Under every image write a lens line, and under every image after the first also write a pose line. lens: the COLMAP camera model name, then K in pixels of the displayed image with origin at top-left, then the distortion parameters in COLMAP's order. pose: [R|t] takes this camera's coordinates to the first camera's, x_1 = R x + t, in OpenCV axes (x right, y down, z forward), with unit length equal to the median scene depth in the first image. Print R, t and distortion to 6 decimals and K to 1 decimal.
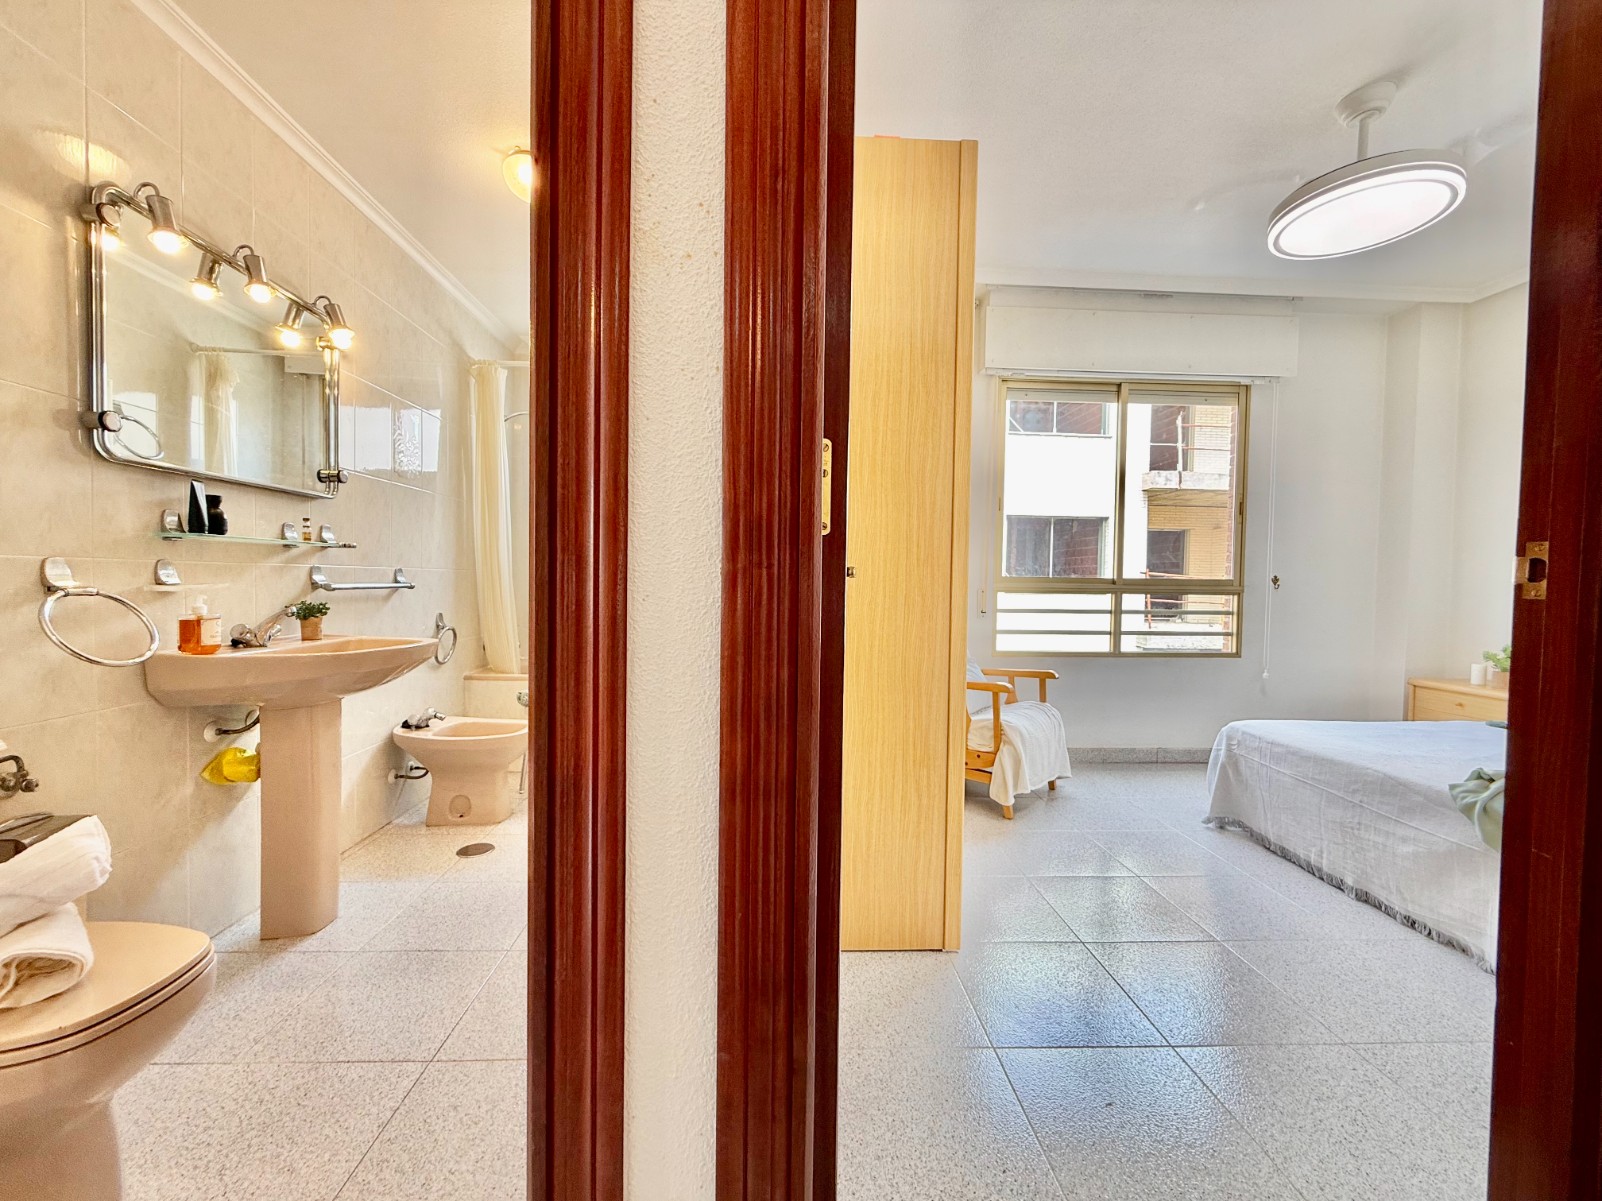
lens RADIAL K [[639.0, 0, 794.0], [0, 639.0, 600.5], [0, 0, 1]] dist [0.000065, 0.000760]
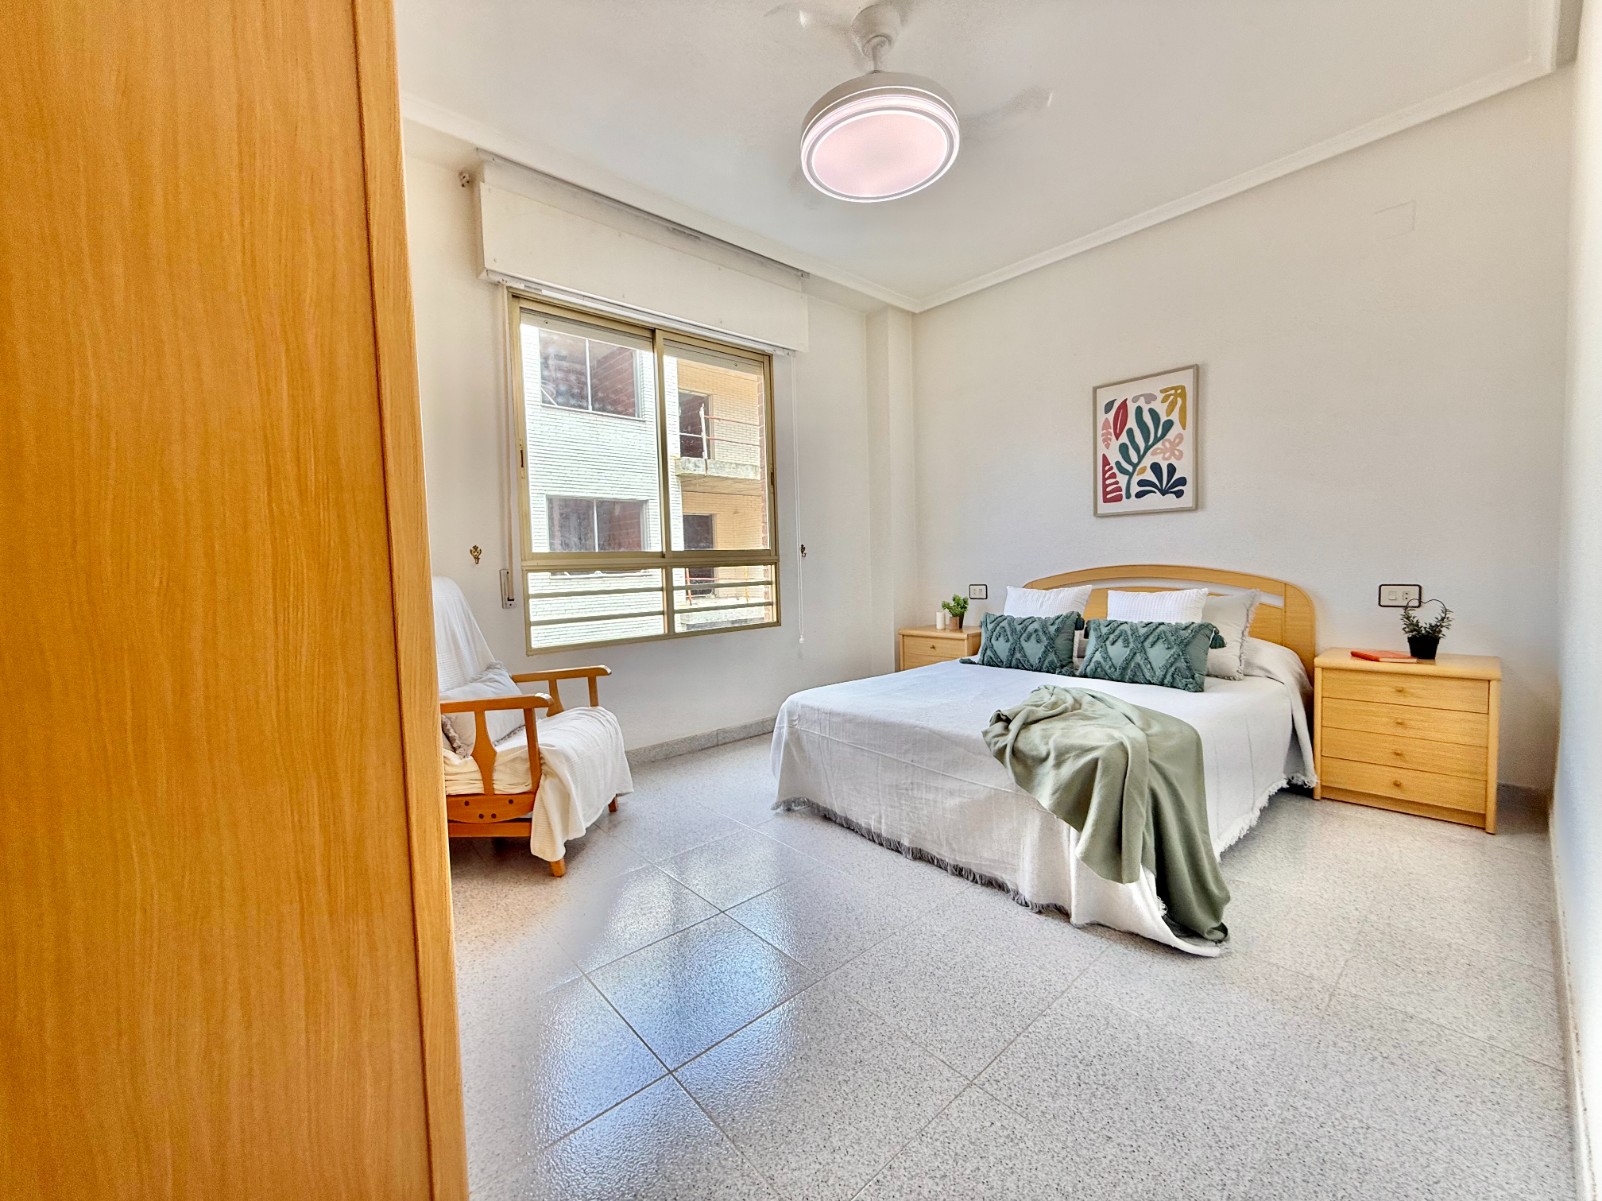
lens RADIAL K [[639.0, 0, 796.4], [0, 639.0, 599.1], [0, 0, 1]] dist [0.000065, 0.000760]
pose [[0.775860, -0.071896, 0.626795, 0.105874], [0.061303, 0.997376, 0.038521, 0.011804], [-0.627919, 0.008538, 0.778232, 0.245025]]
